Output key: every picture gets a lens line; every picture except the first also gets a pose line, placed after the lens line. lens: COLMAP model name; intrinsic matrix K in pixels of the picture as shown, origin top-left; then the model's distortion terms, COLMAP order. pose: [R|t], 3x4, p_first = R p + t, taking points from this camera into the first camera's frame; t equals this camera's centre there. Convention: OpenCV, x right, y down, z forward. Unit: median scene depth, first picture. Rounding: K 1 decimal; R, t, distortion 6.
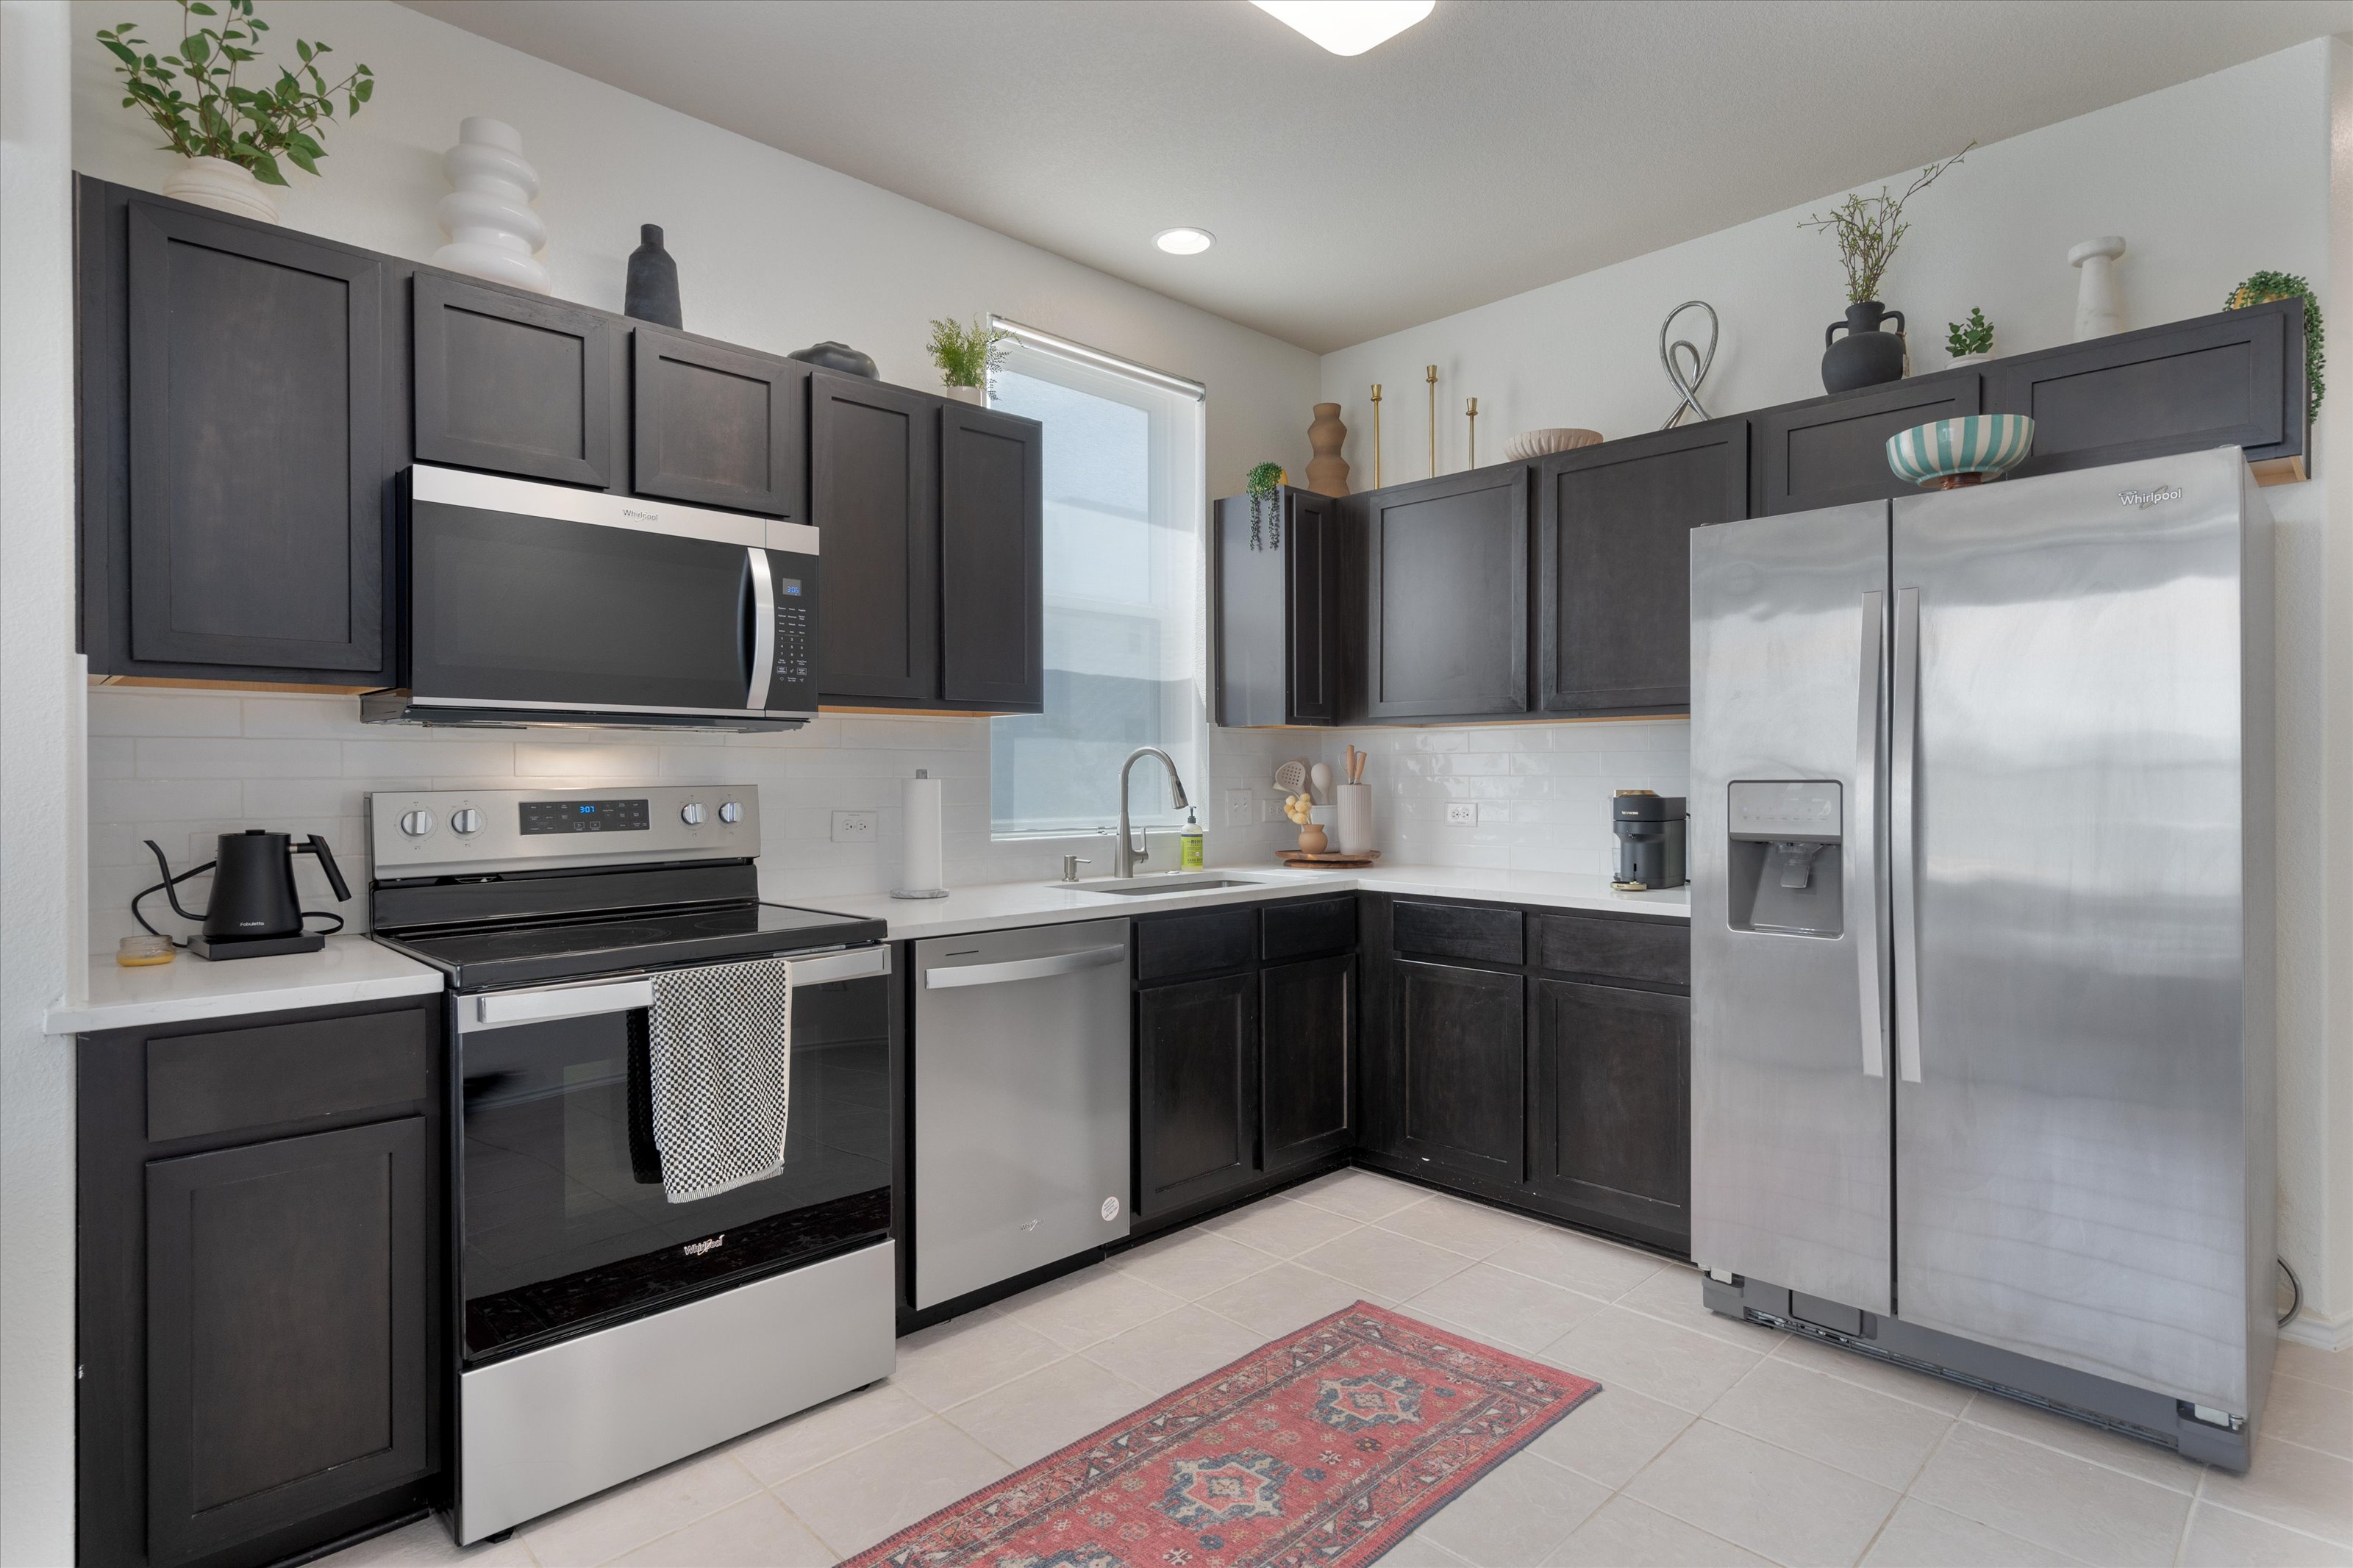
lens RADIAL K [[1201.3, 0, 1171.2], [0, 1201.3, 780.4], [0, 0, 1]] dist [0.002196, 0.000667]
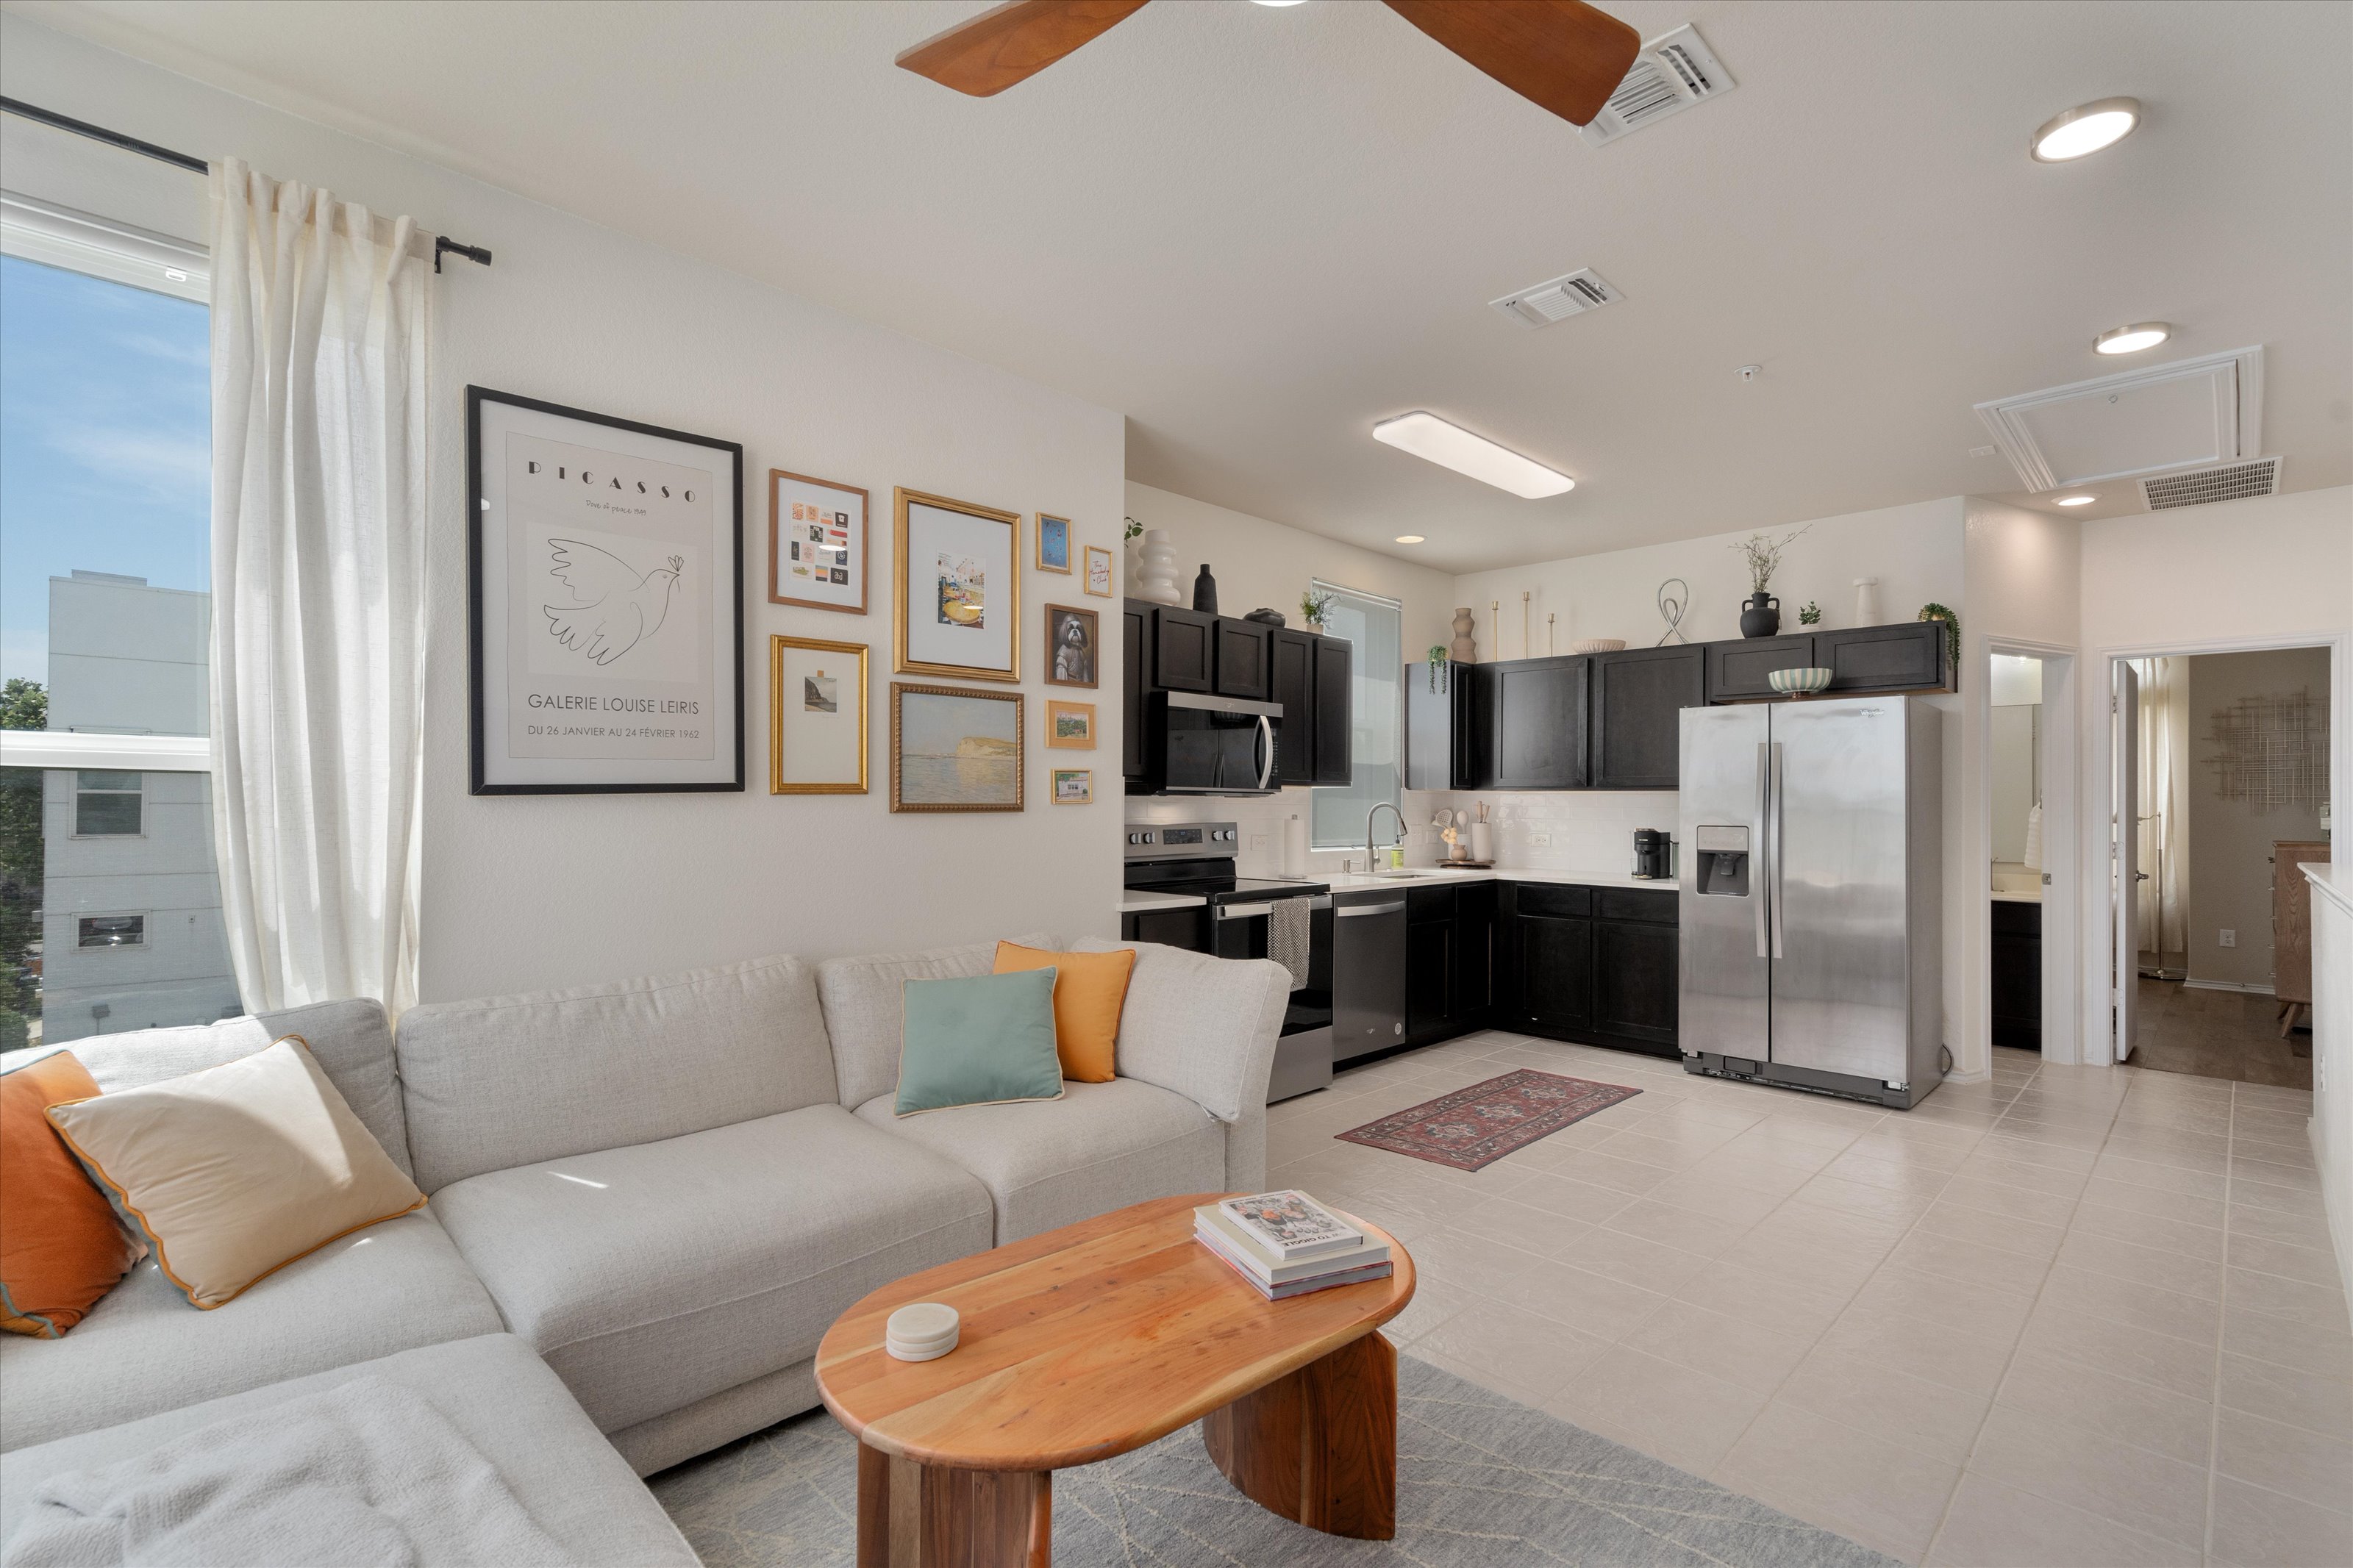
lens RADIAL K [[1077.7, 0, 1183.7], [0, 1077.7, 793.9], [0, 0, 1]] dist [0.002223, 0.000934]
pose [[0.999713, 0.011230, 0.021161, -0.466711], [-0.010930, 0.999838, -0.014267, -0.017316], [-0.021318, 0.014031, 0.999674, -0.858176]]
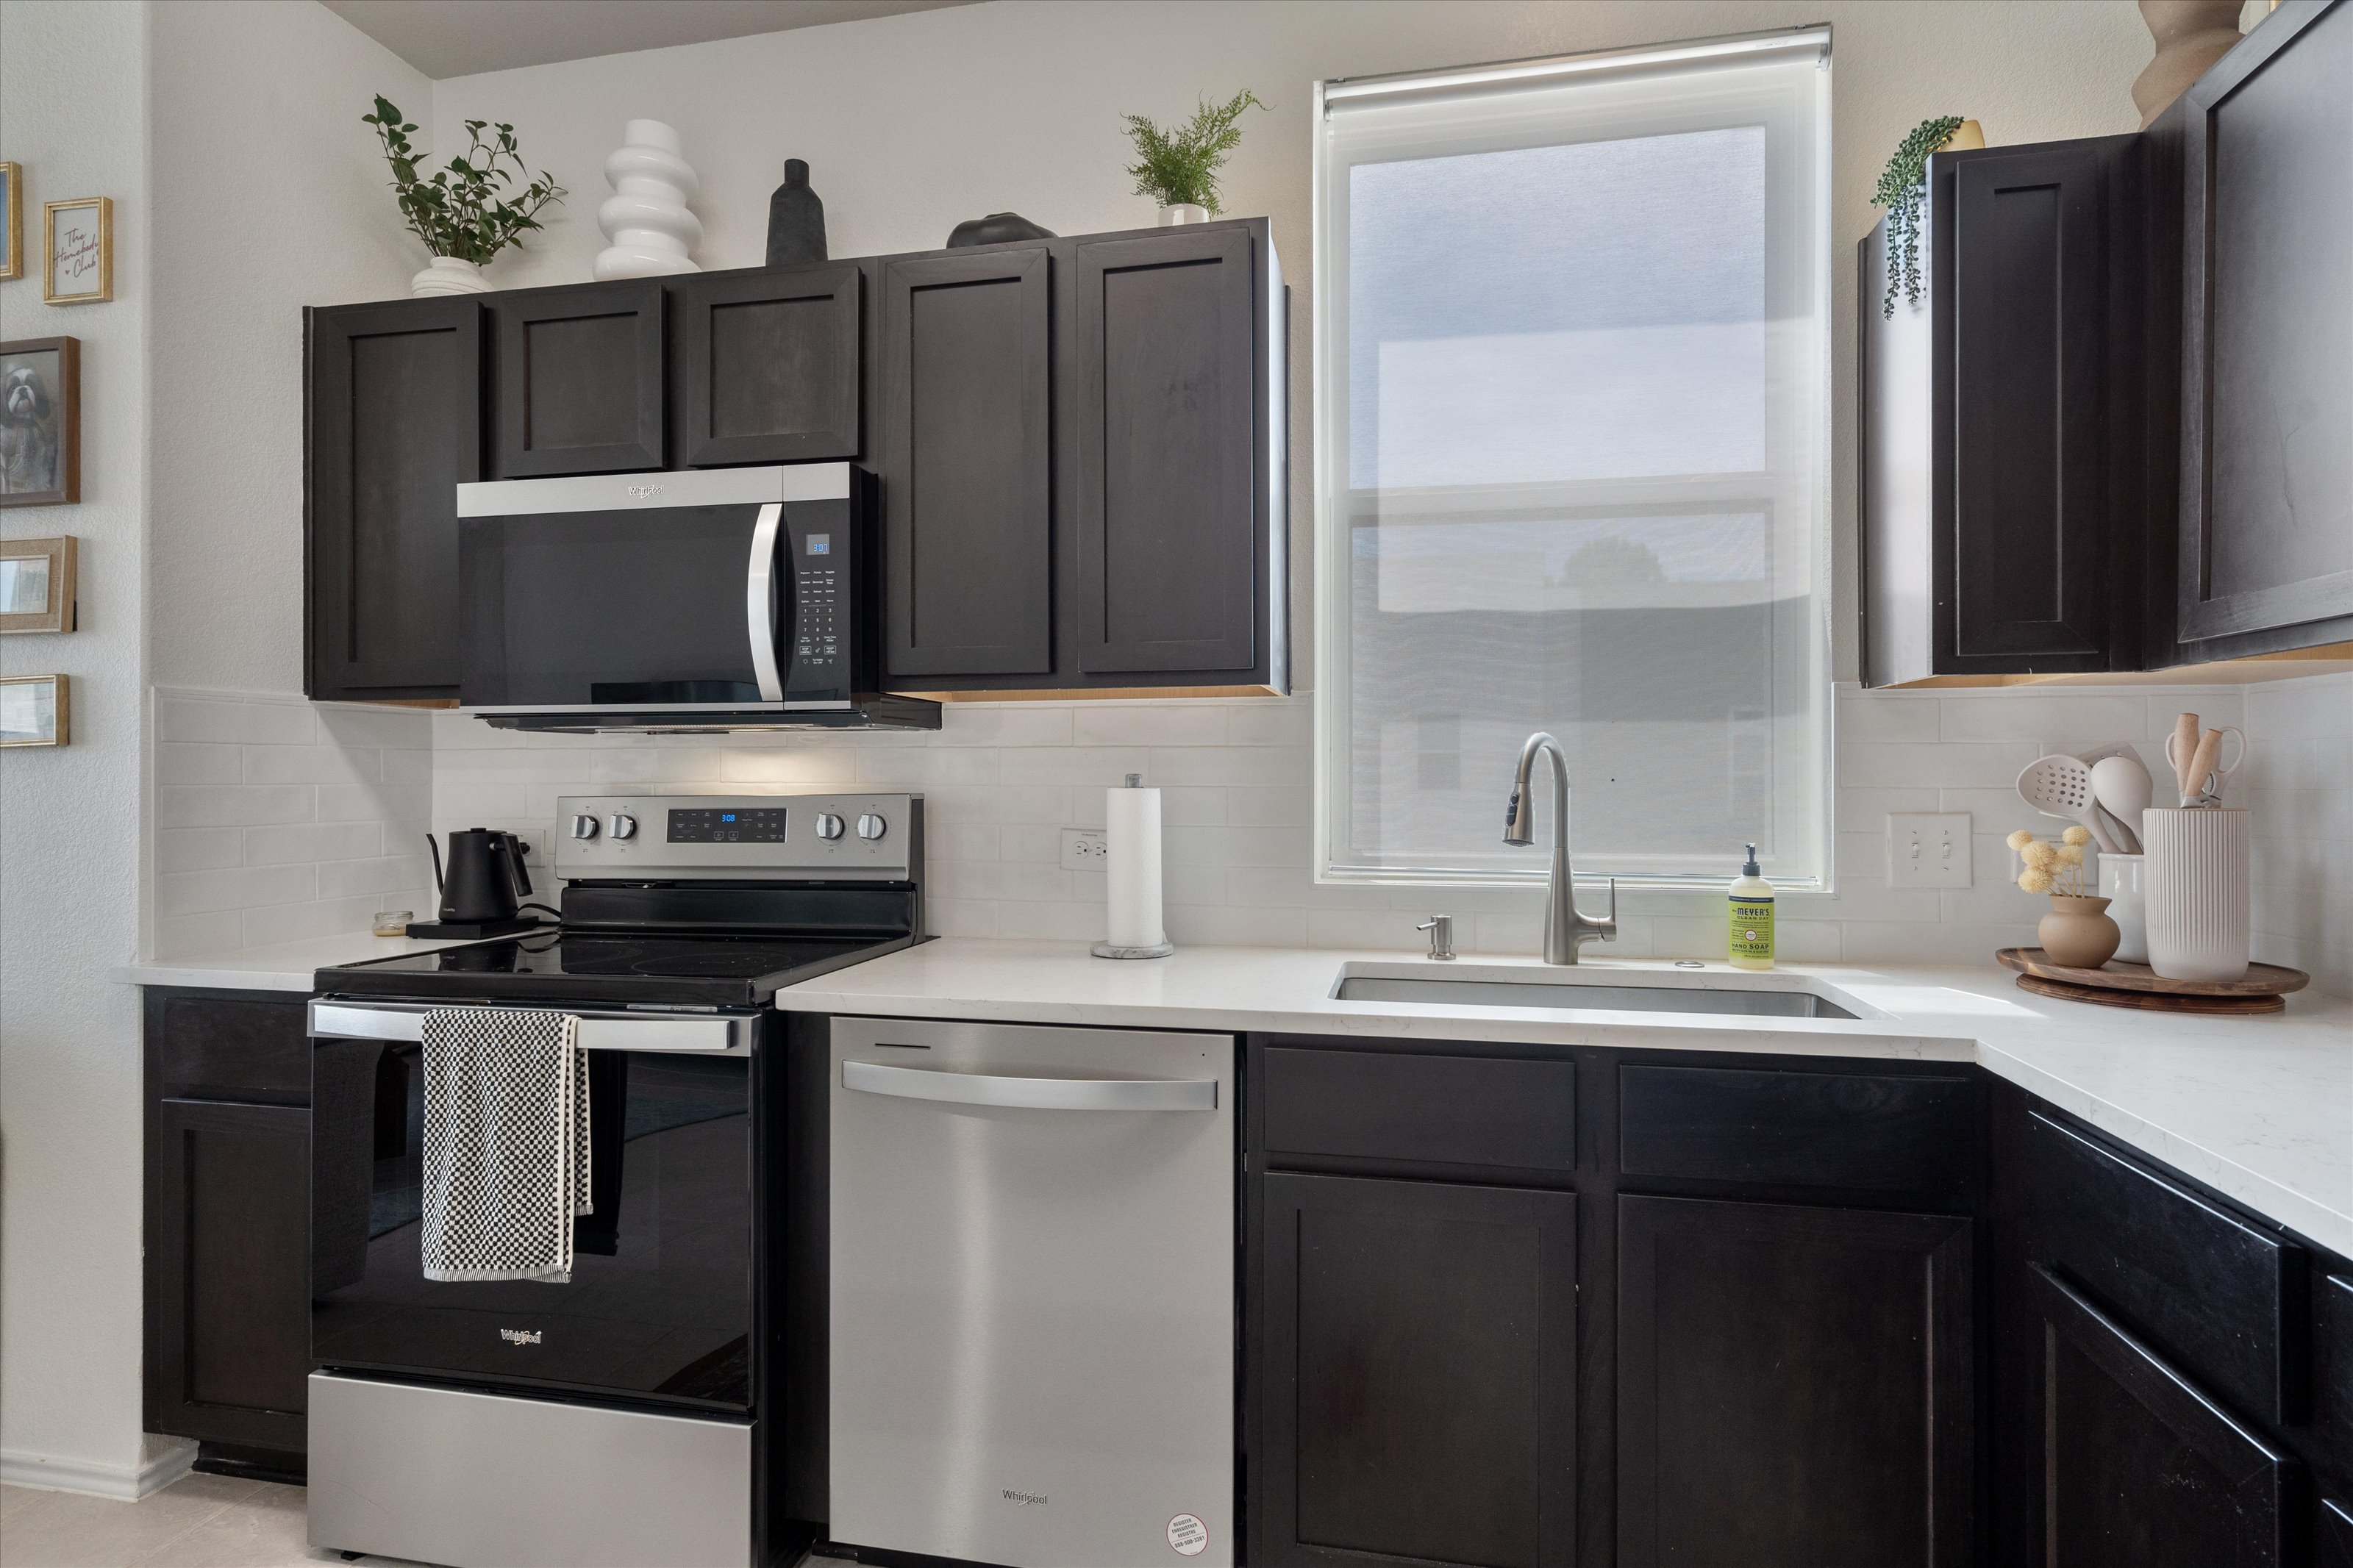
lens RADIAL K [[1234.2, 0, 1167.4], [0, 1234.2, 782.4], [0, 0, 1]] dist [0.004133, -0.000060]
pose [[0.553581, 0.003894, -0.832786, 0.439588], [-0.005265, 0.999985, 0.001177, -0.005710], [0.832779, 0.003733, 0.553594, 0.666158]]
